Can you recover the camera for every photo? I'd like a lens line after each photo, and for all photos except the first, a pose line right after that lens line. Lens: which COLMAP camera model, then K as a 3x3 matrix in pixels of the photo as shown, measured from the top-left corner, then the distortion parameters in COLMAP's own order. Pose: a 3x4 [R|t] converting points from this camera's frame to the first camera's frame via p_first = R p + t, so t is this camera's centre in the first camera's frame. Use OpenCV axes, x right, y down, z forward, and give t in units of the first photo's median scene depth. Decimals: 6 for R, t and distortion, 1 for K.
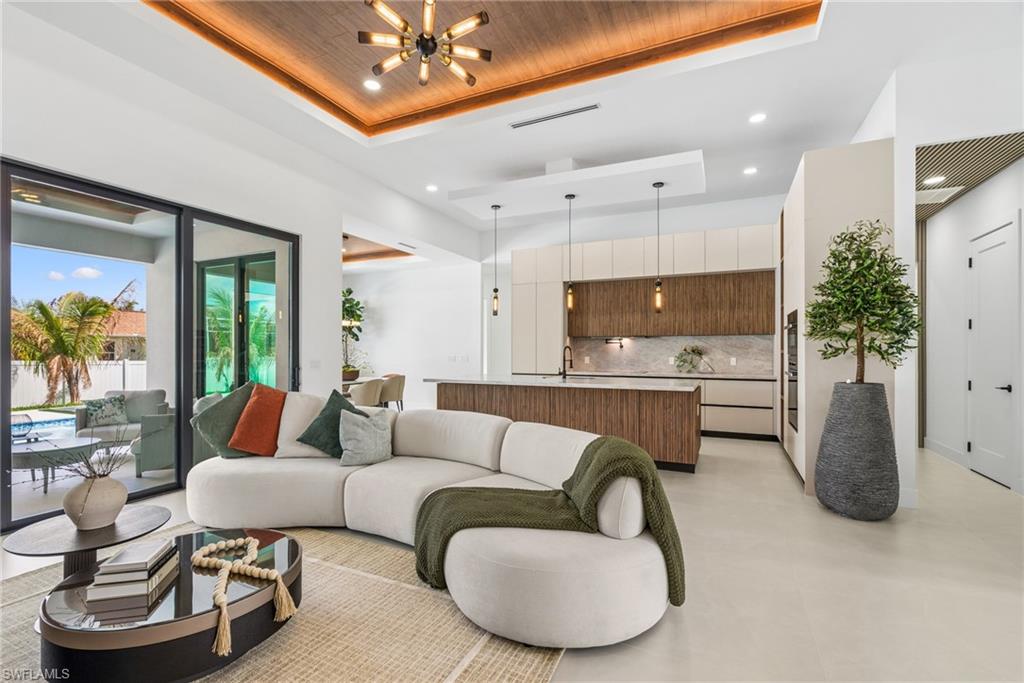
lens RADIAL K [[459.3, 0, 506.4], [0, 459.3, 348.4], [0, 0, 1]] dist [-0.003716, -0.000682]
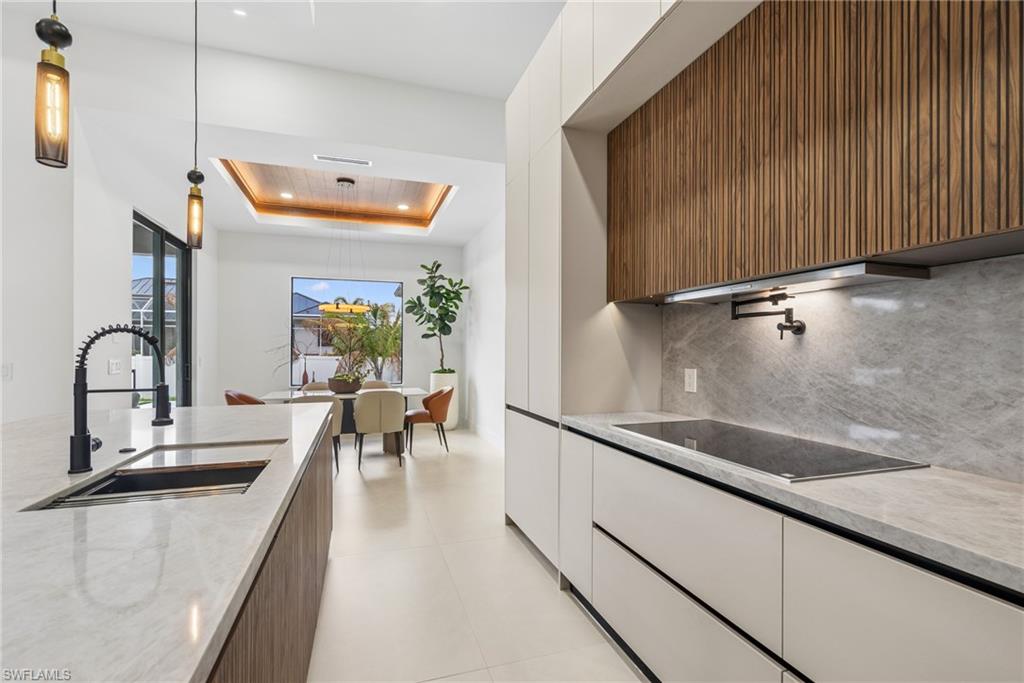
lens RADIAL K [[460.0, 0, 507.8], [0, 460.0, 346.2], [0, 0, 1]] dist [-0.002518, 0.000668]
pose [[0.689189, -0.004879, -0.724565, 0.370166], [0.002955, 0.999988, -0.003923, 0.005809], [0.724576, 0.000563, 0.689195, 0.866860]]
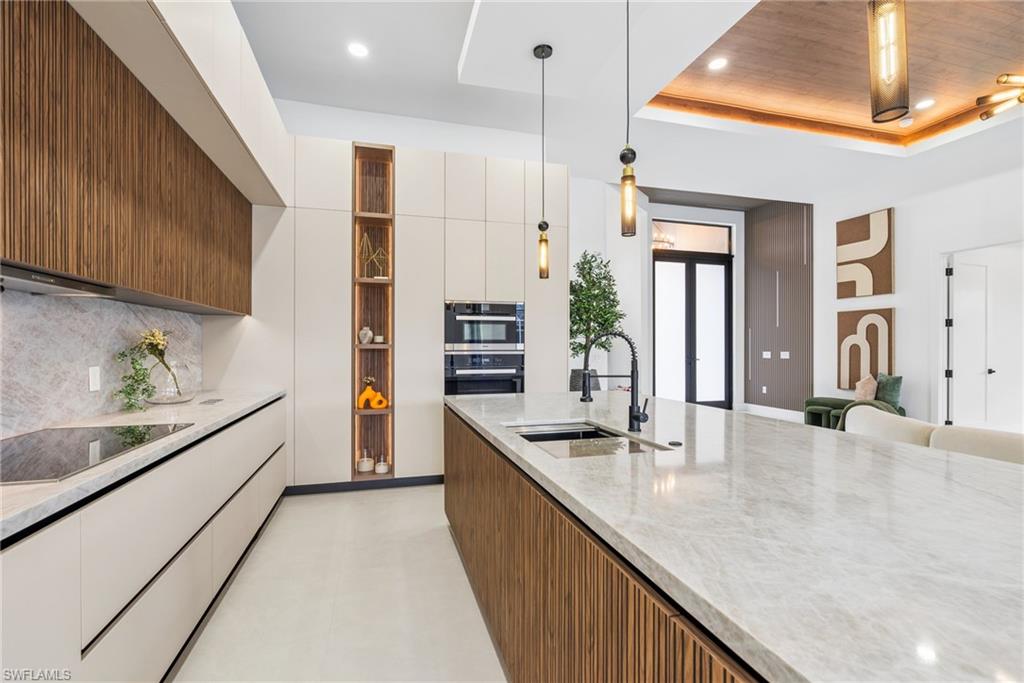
lens RADIAL K [[460.0, 0, 507.8], [0, 460.0, 346.2], [0, 0, 1]] dist [-0.002518, 0.000668]
pose [[-0.663190, -0.001788, 0.748449, -0.049804], [-0.004654, 0.999988, -0.001735, 0.005603], [-0.748436, -0.004633, -0.663190, 1.114587]]
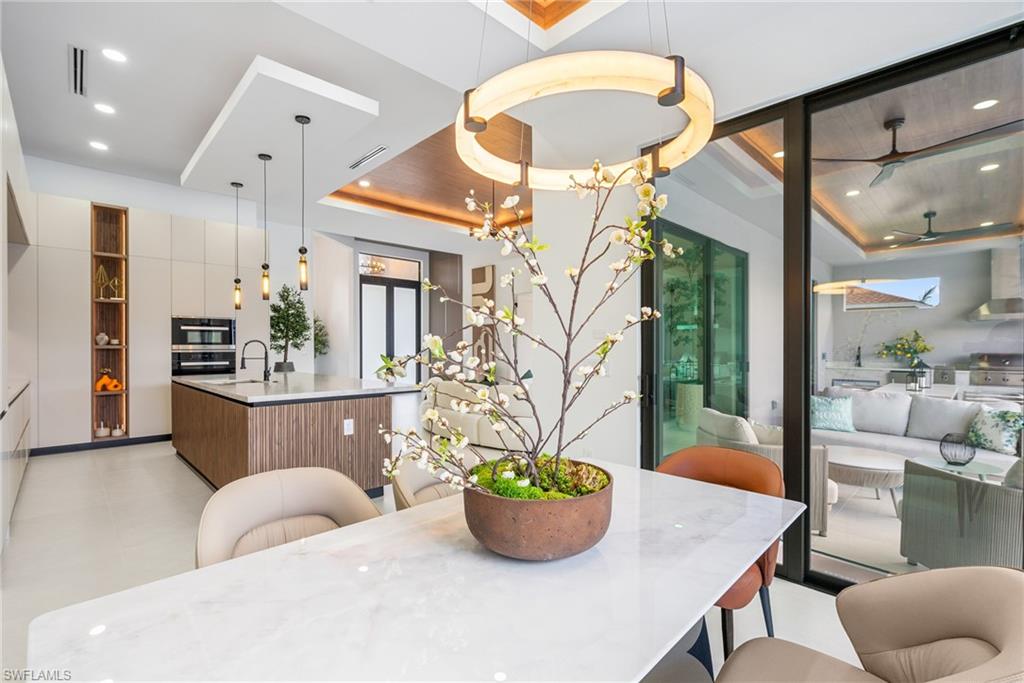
lens RADIAL K [[460.0, 0, 507.8], [0, 460.0, 346.2], [0, 0, 1]] dist [-0.002518, 0.000668]
pose [[-0.938905, 0.001225, 0.344174, -0.470240], [-0.000528, 0.999987, -0.005000, 0.008169], [-0.344176, -0.004877, -0.938892, 1.394515]]
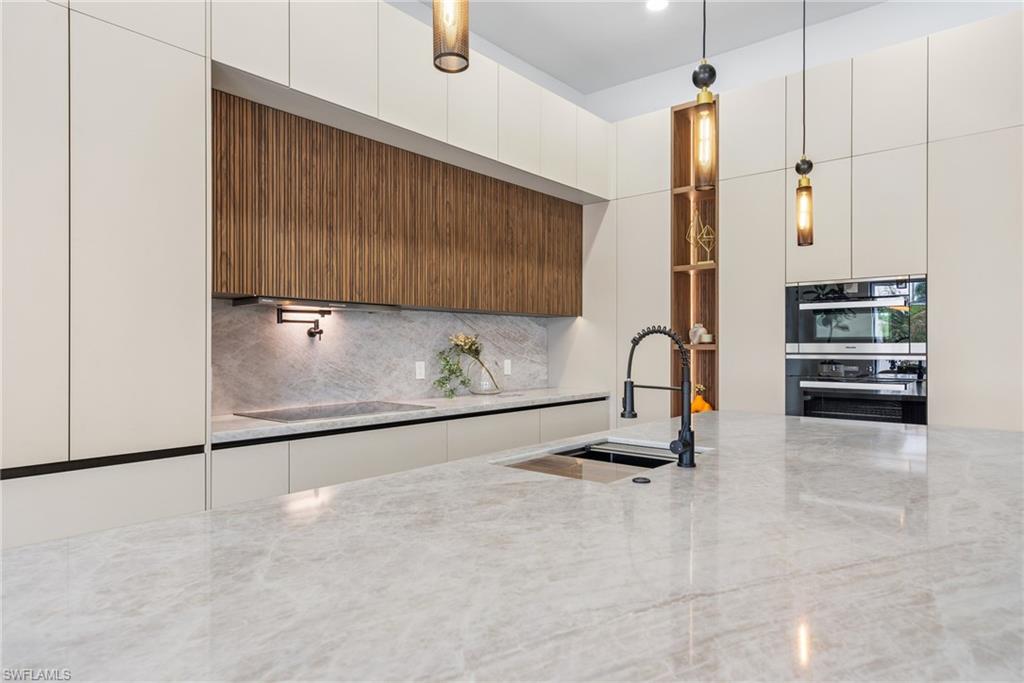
lens RADIAL K [[609.1, 0, 508.5], [0, 609.1, 343.7], [0, 0, 1]] dist [0.006664, 0.000695]
pose [[0.252011, 0.002499, 0.967721, -0.167454], [-0.005199, 0.999986, -0.001229, 0.003855], [-0.967710, -0.004722, 0.252020, 0.877921]]
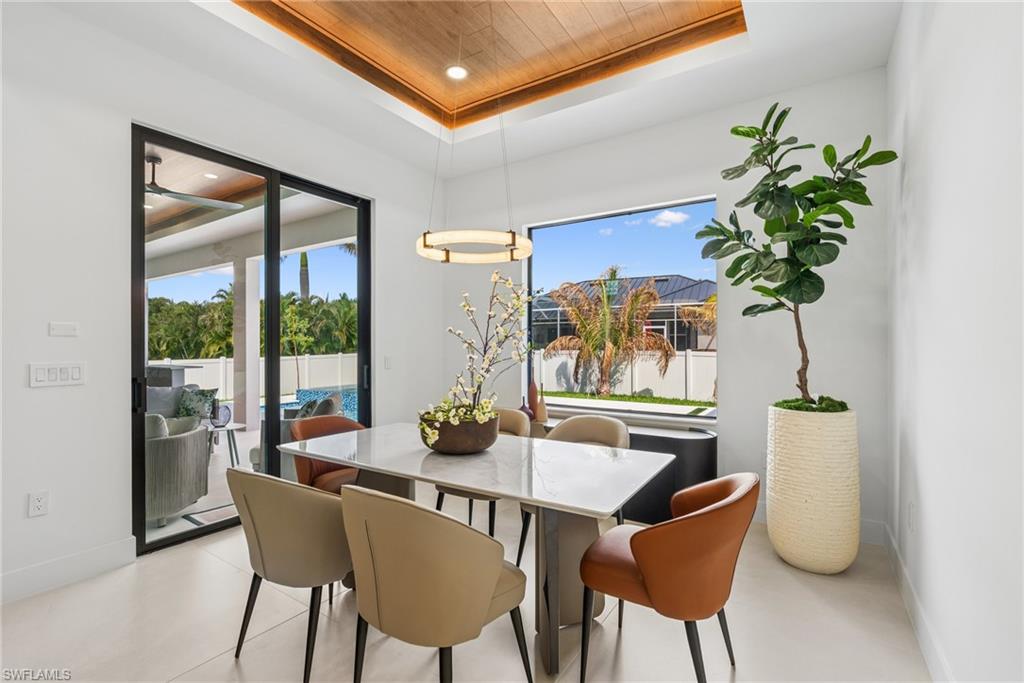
lens RADIAL K [[460.0, 0, 507.8], [0, 460.0, 346.2], [0, 0, 1]] dist [-0.002518, 0.000668]
pose [[-0.140453, 0.003133, -0.990082, -0.085290], [0.005215, 0.999983, 0.002424, 0.008103], [0.990074, -0.004823, -0.140467, 1.301351]]
